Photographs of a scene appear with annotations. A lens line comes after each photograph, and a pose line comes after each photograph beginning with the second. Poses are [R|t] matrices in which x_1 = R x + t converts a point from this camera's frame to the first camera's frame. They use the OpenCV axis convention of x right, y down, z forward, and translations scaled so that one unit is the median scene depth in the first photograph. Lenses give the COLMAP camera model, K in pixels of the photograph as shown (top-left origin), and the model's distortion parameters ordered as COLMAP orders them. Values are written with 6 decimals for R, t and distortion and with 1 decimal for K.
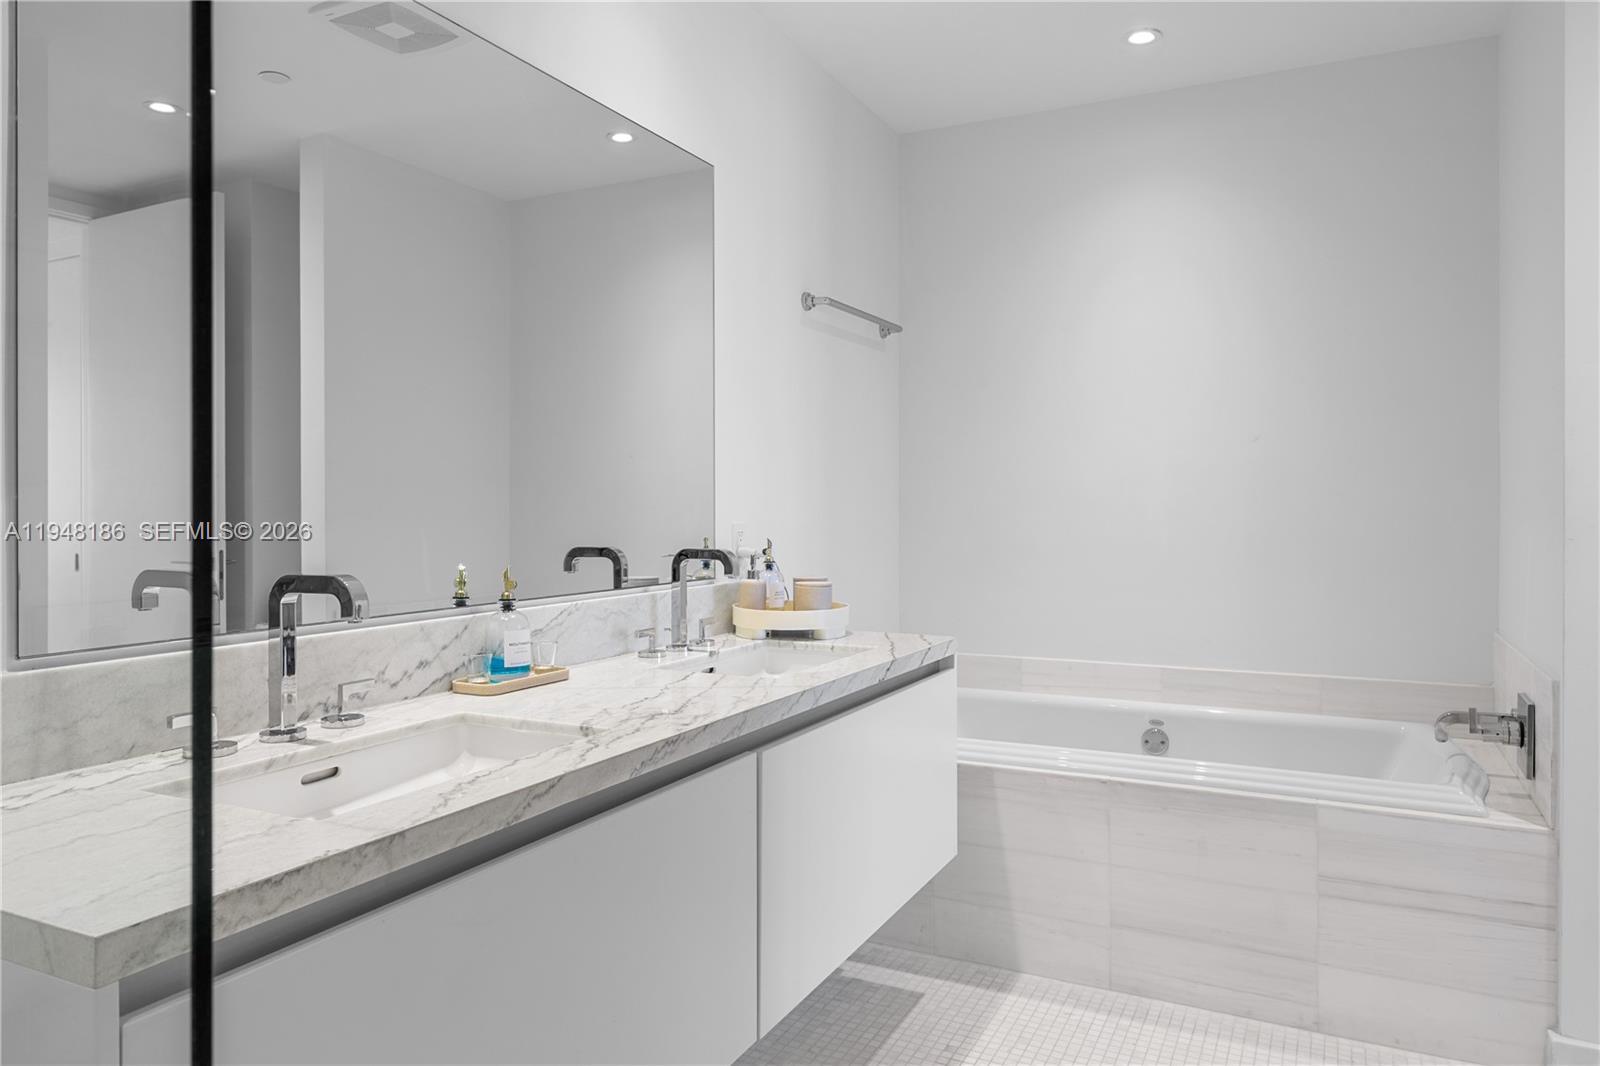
lens RADIAL K [[1049.2, 0, 802.7], [0, 1049.2, 508.0], [0, 0, 1]] dist [0.001271, -0.002032]
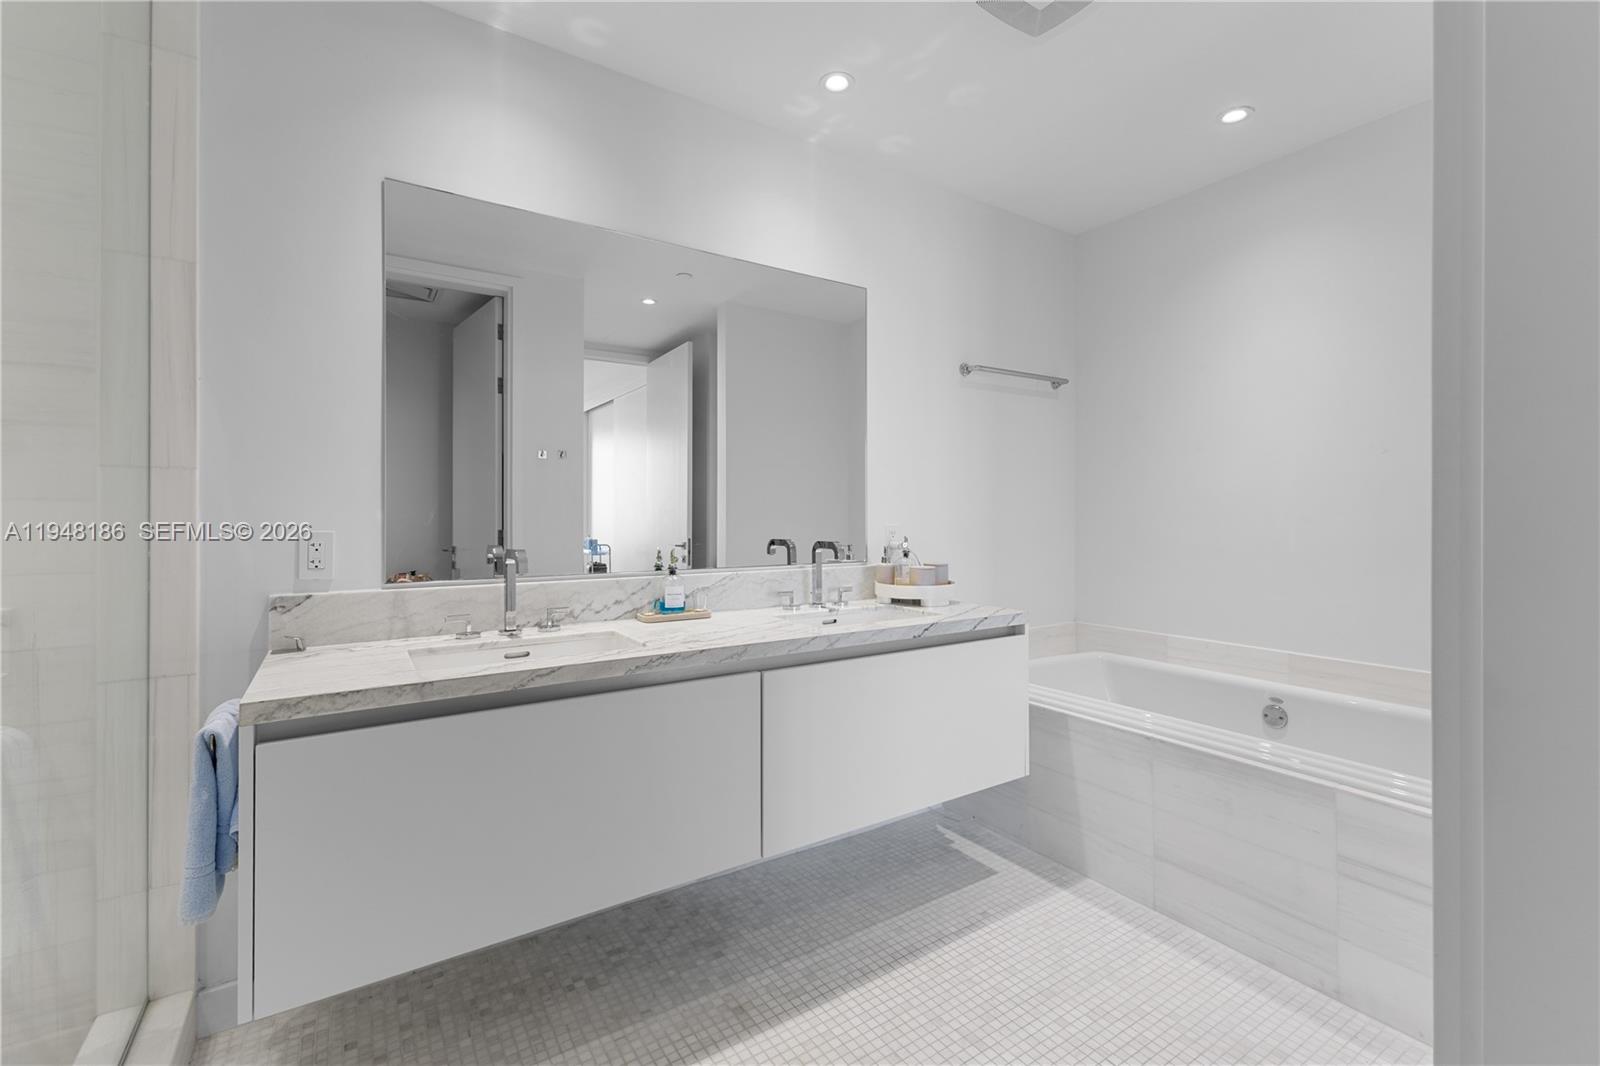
lens RADIAL K [[687.3, 0, 798.8], [0, 687.3, 515.2], [0, 0, 1]] dist [0.001069, 0.000482]
pose [[0.864339, 0.000390, -0.502910, 0.359016], [-0.000781, 1.000000, -0.000567, 0.001136], [0.502909, 0.000883, 0.864339, 0.106128]]
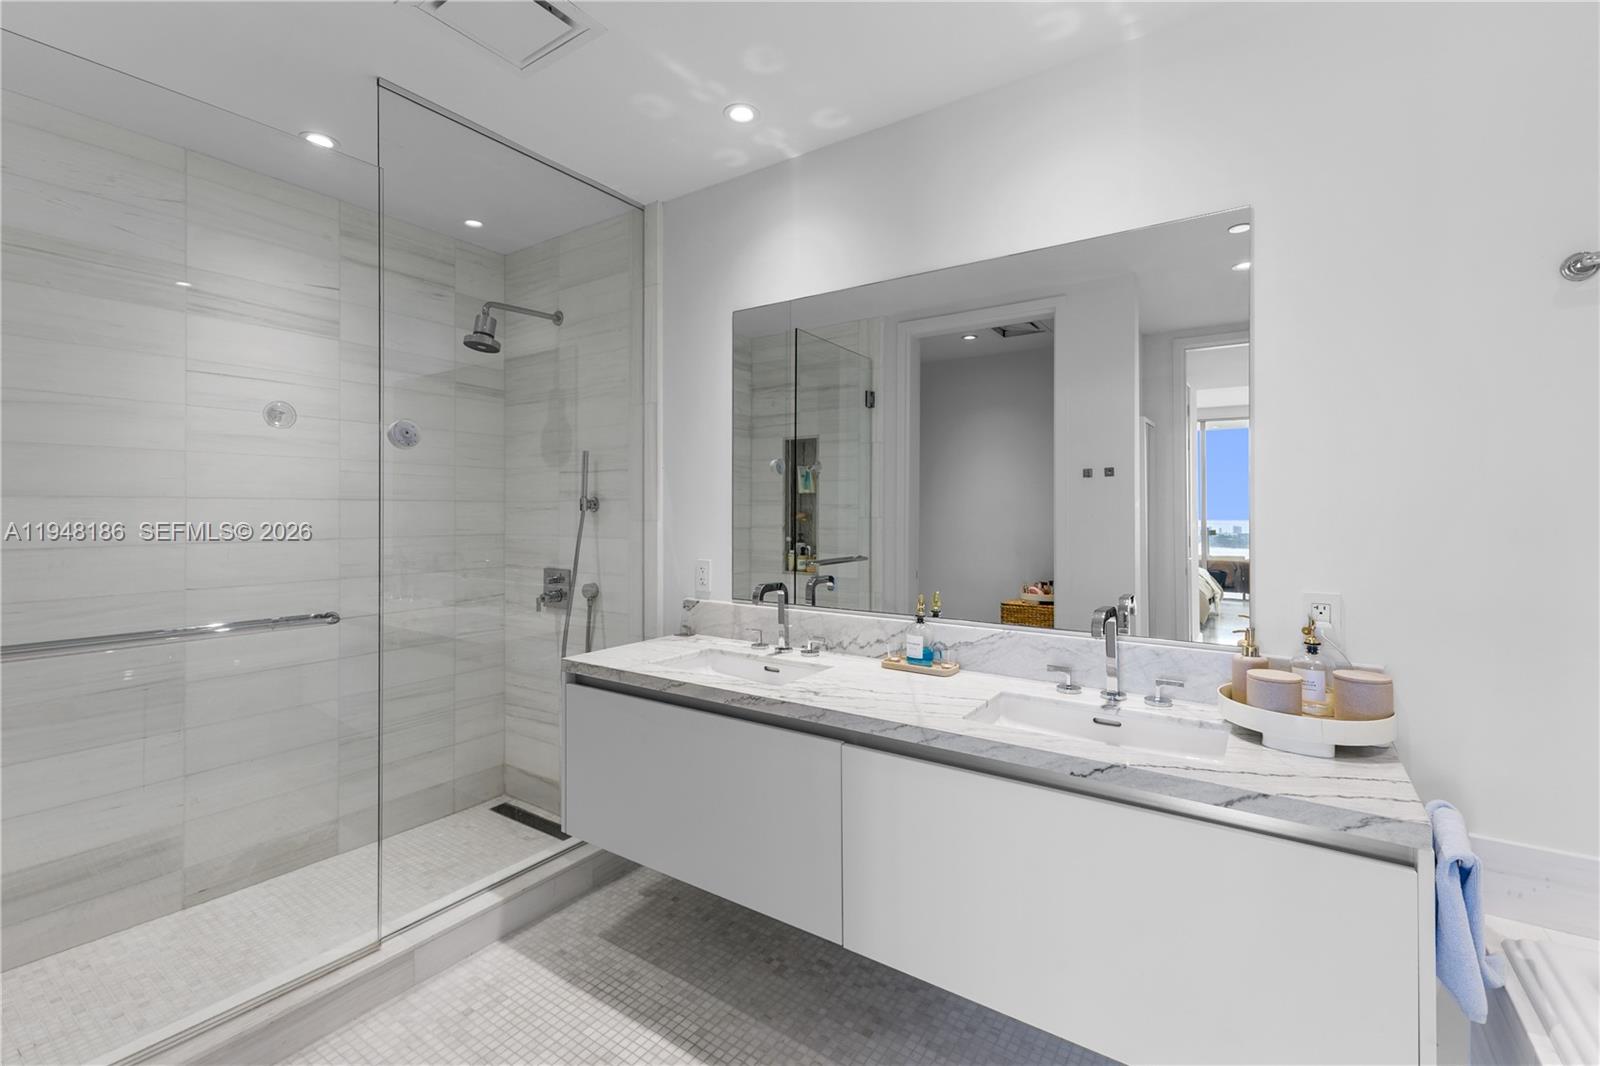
lens RADIAL K [[689.6, 0, 798.5], [0, 689.6, 508.9], [0, 0, 1]] dist [0.009229, 0.000033]
pose [[-0.127908, 0.001158, -0.991785, 0.628419], [-0.000136, 0.999999, 0.001185, -0.062473], [0.991786, 0.000286, -0.127907, 0.741689]]
